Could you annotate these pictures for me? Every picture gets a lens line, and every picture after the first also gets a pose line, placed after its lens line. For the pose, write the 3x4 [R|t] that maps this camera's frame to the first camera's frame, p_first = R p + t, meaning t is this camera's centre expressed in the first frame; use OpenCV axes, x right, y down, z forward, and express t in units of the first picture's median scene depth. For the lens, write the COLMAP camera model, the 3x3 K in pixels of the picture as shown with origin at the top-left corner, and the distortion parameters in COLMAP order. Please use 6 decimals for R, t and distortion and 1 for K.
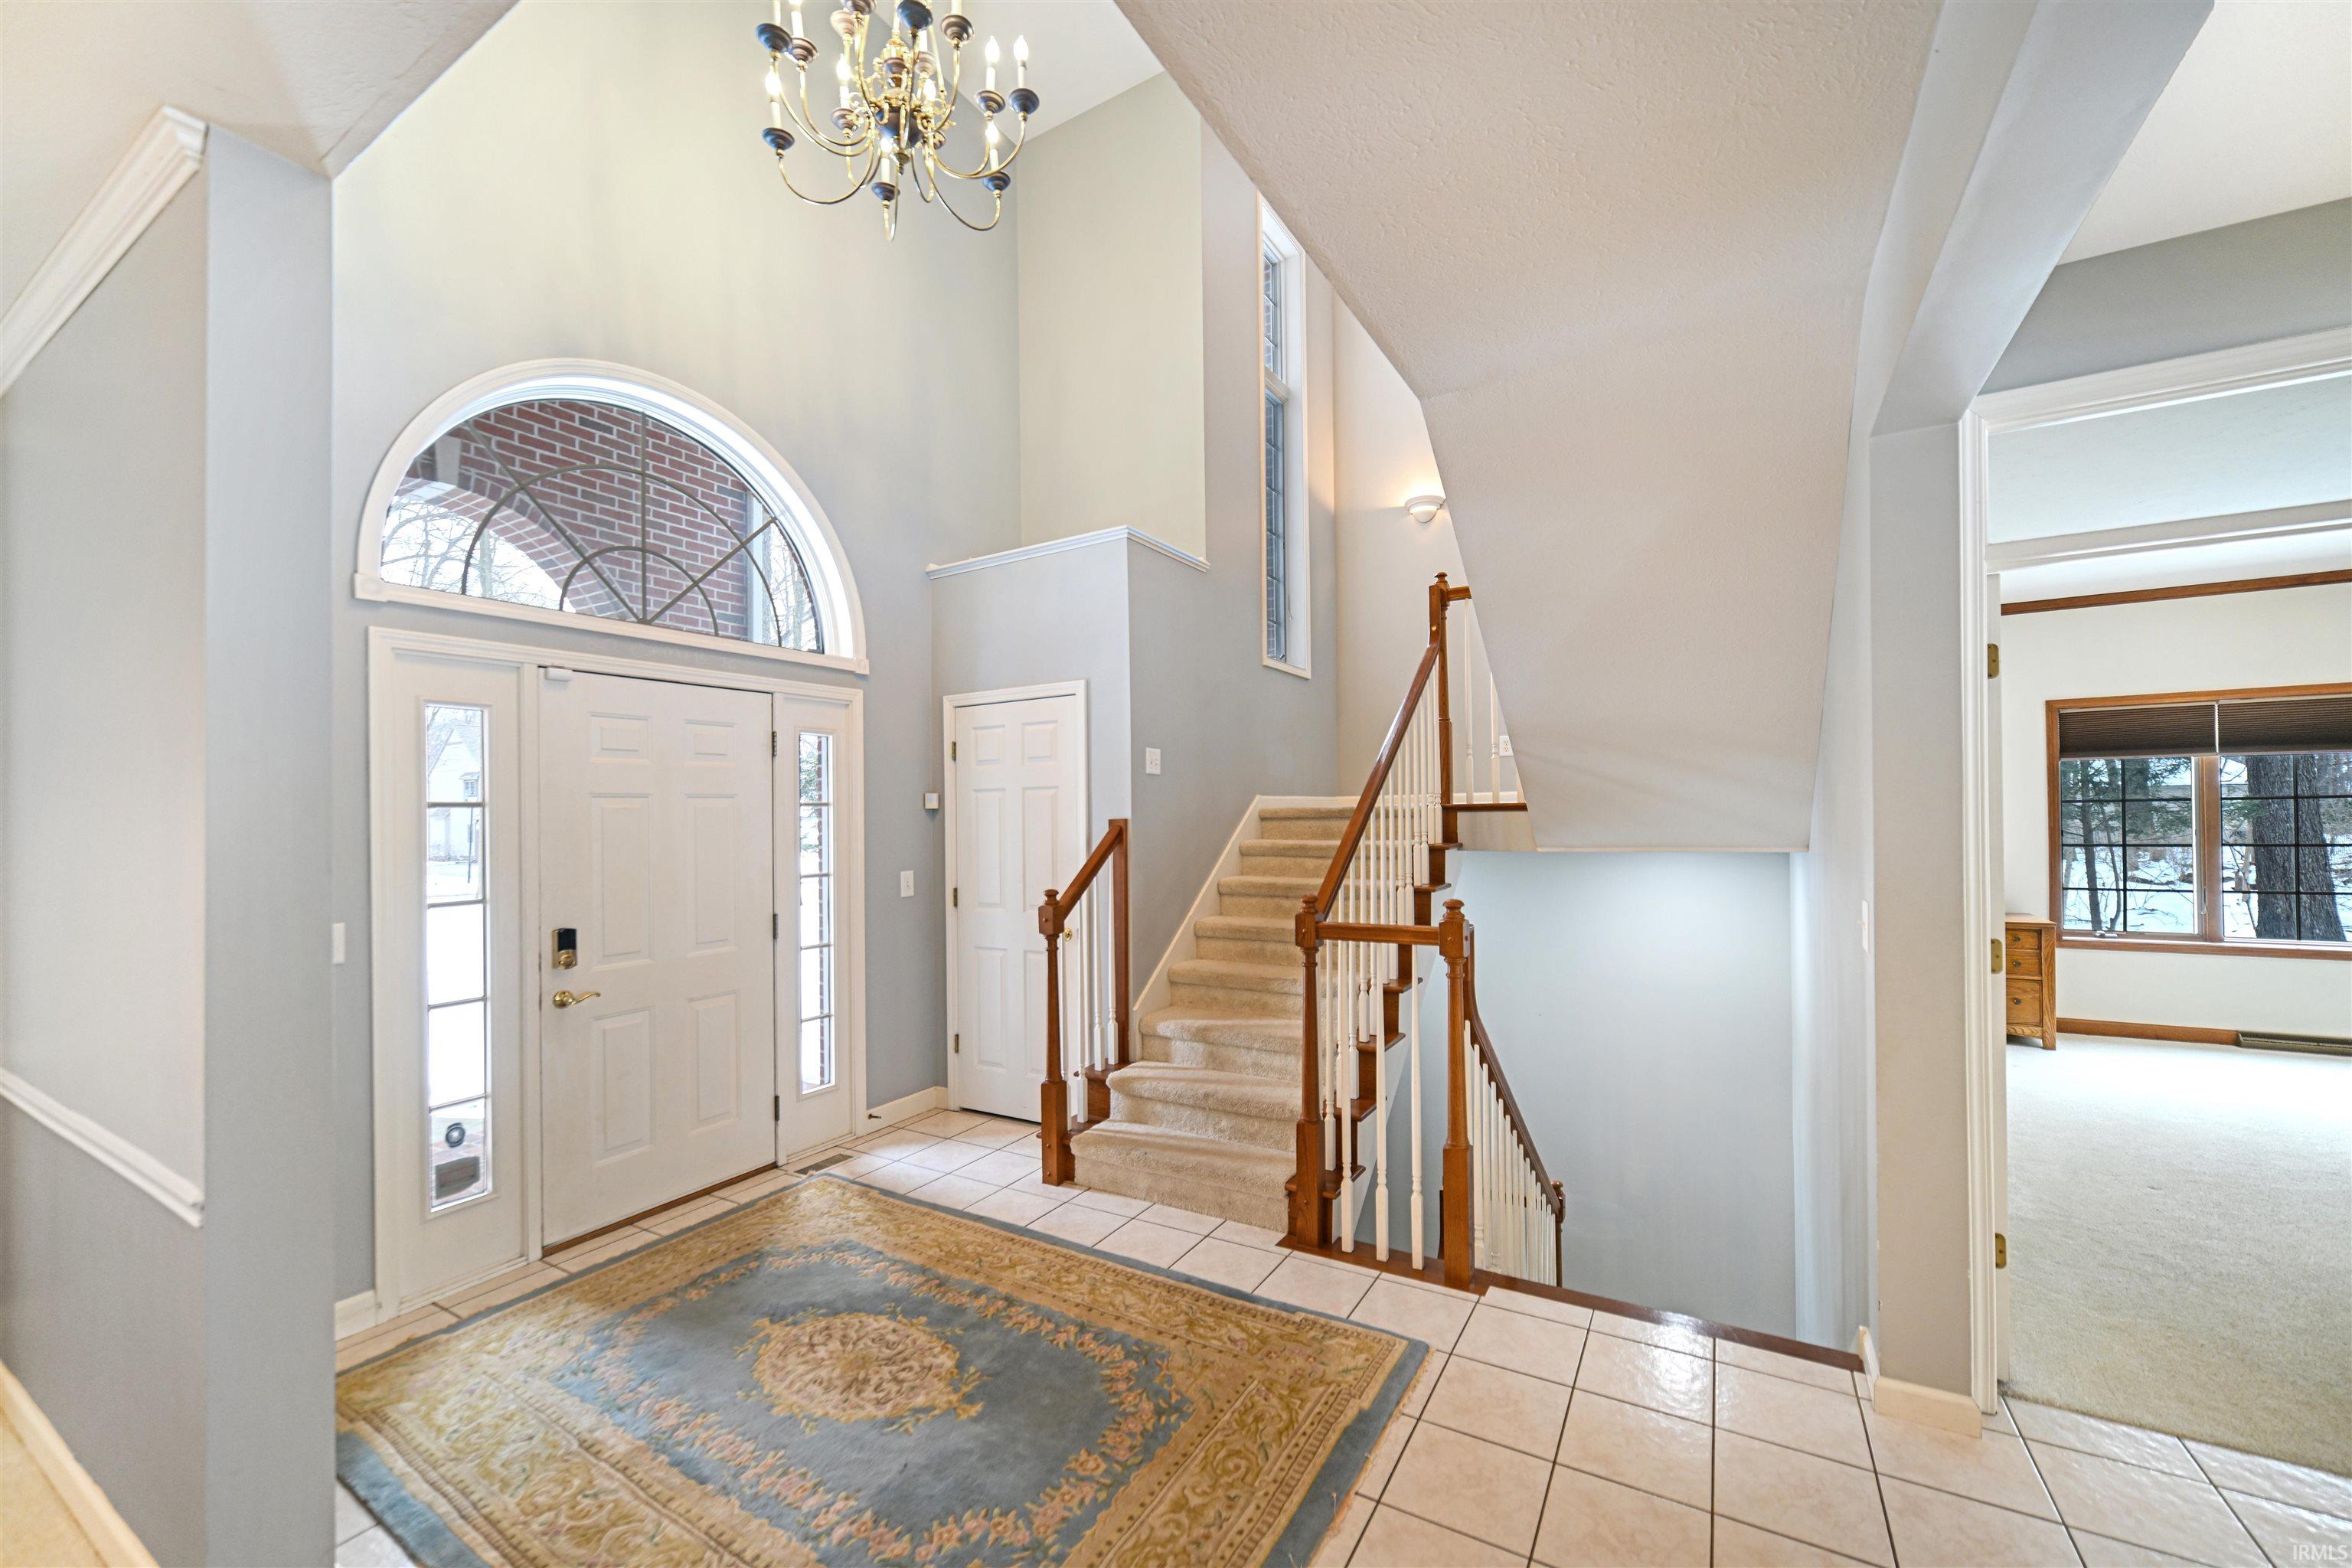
lens RADIAL K [[934.5, 0, 1226.6], [0, 934.5, 800.4], [0, 0, 1]] dist [-0.008443, -0.000270]
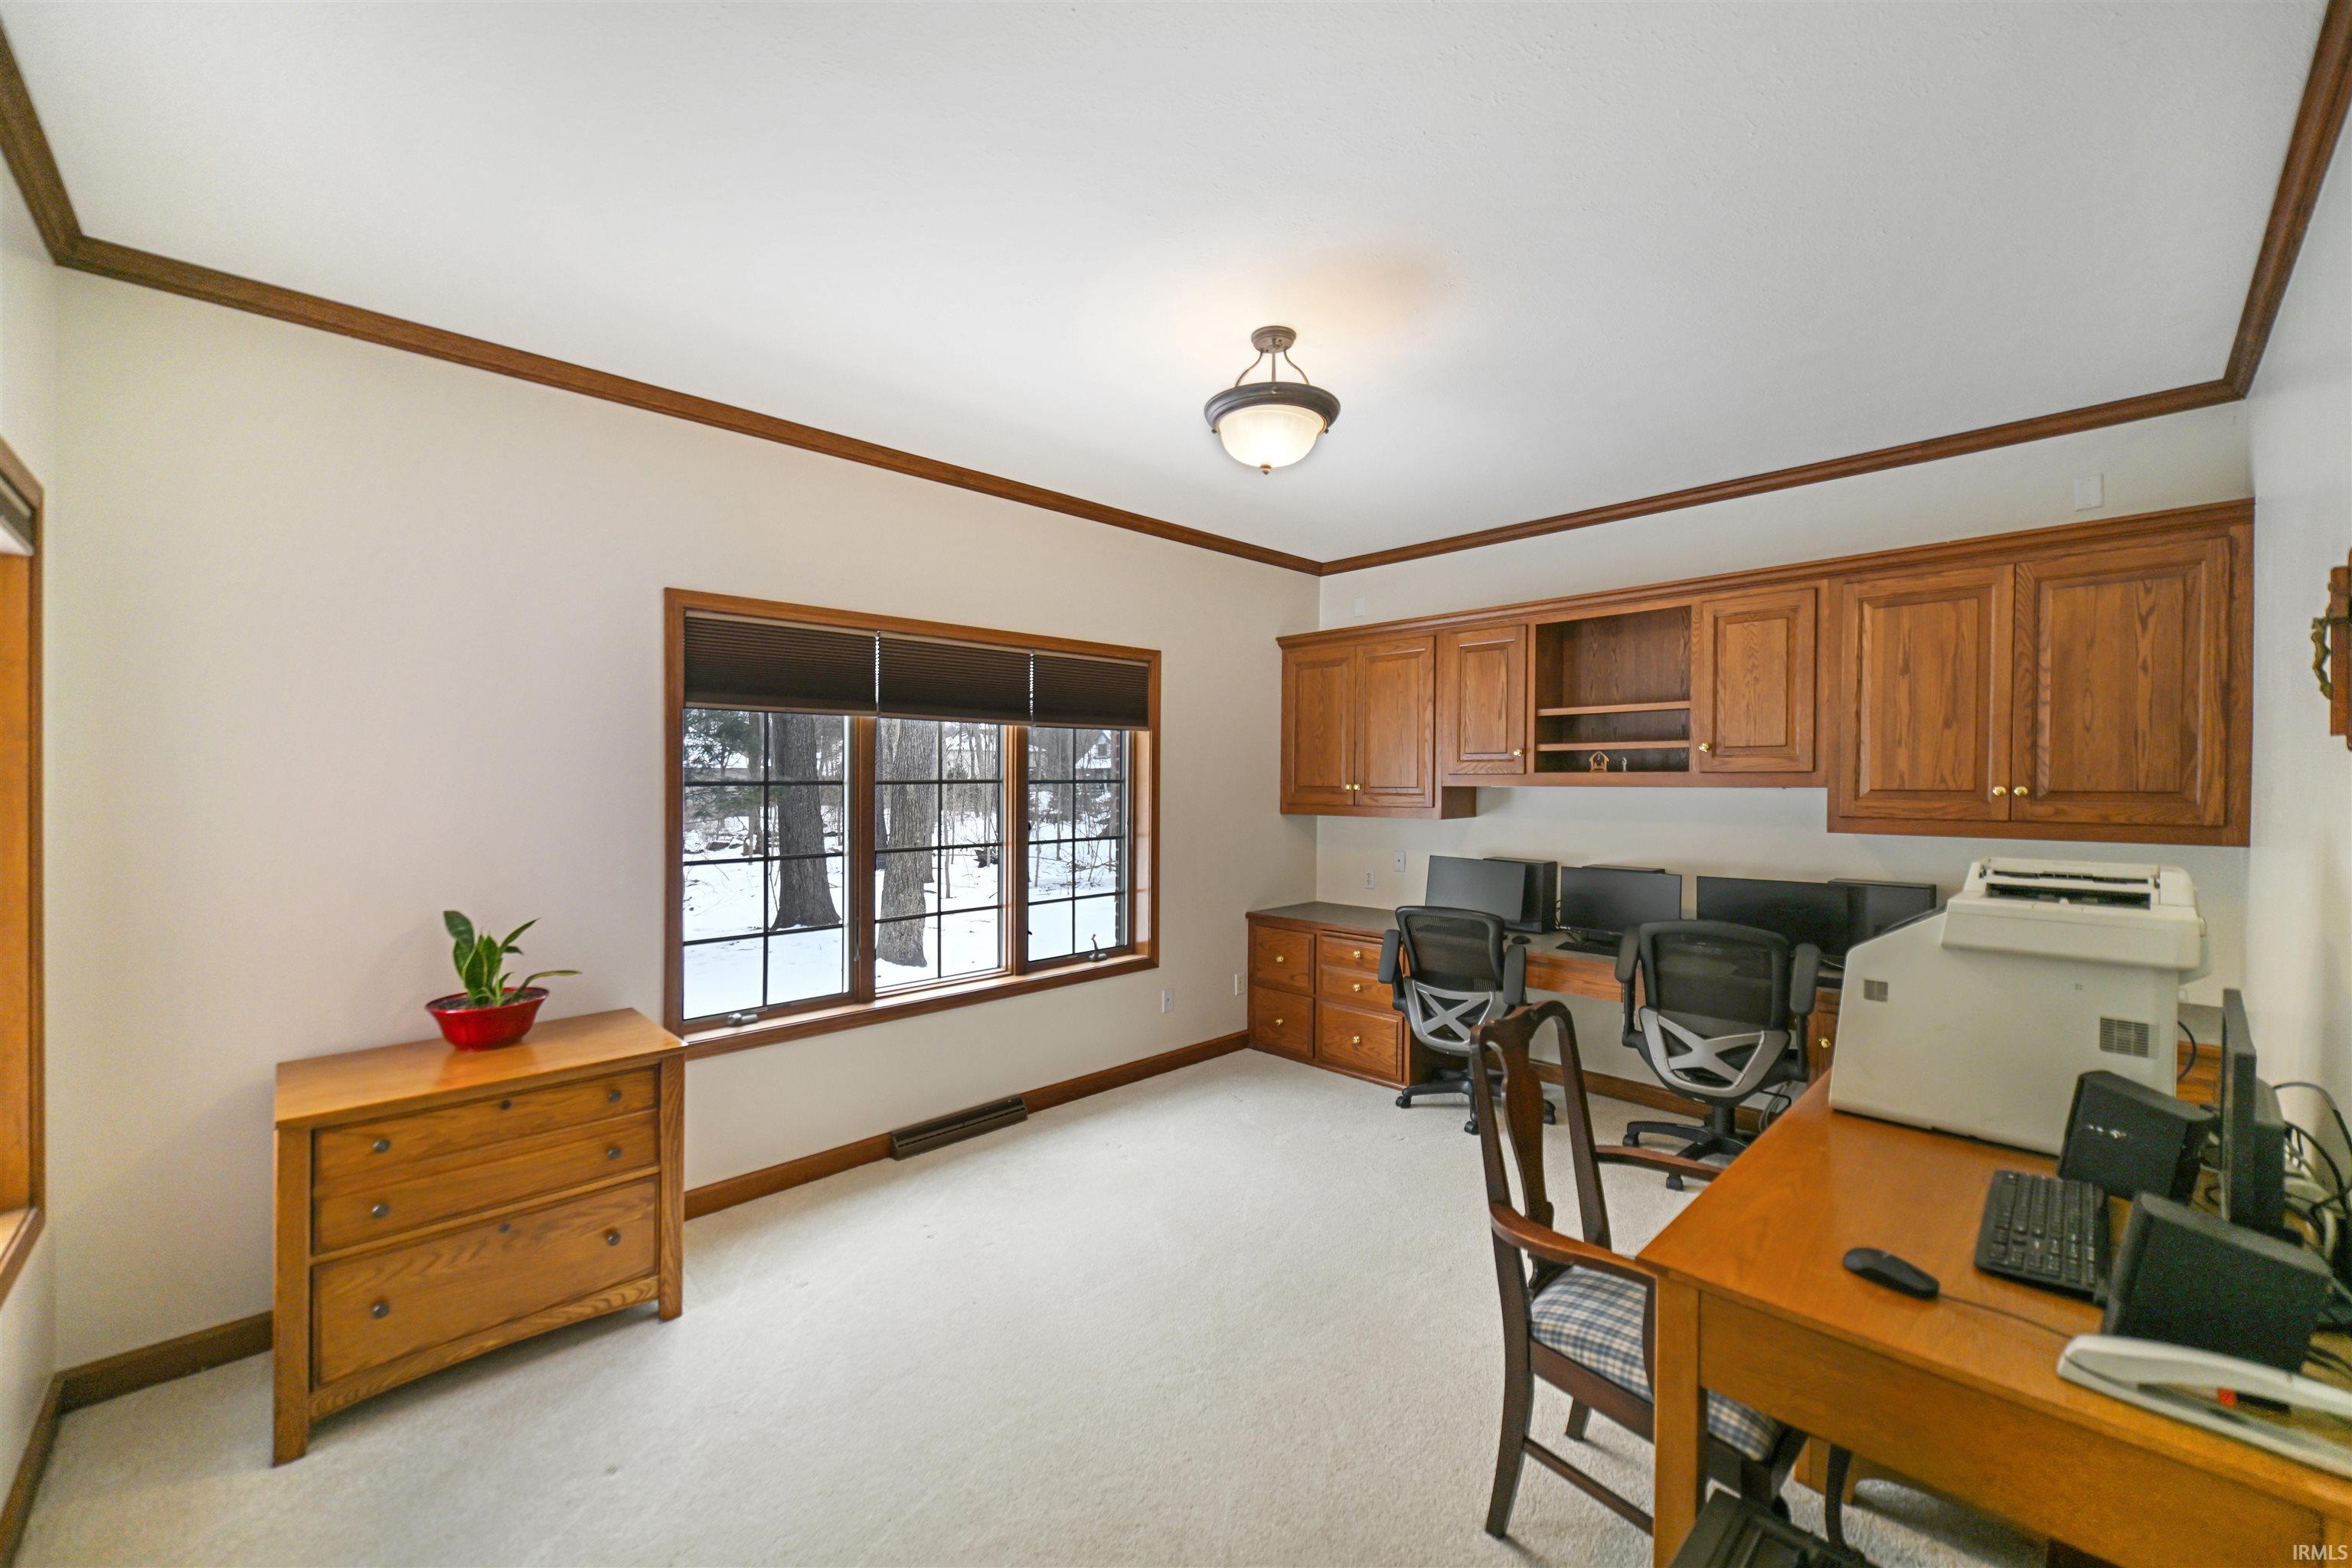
lens RADIAL K [[920.5, 0, 1168.6], [0, 920.5, 797.6], [0, 0, 1]] dist [-0.008032, -0.000142]
pose [[0.279465, -0.002253, 0.960153, 0.486056], [-0.035830, 0.999276, 0.012774, -0.006738], [-0.959487, -0.037972, 0.279182, 0.604657]]
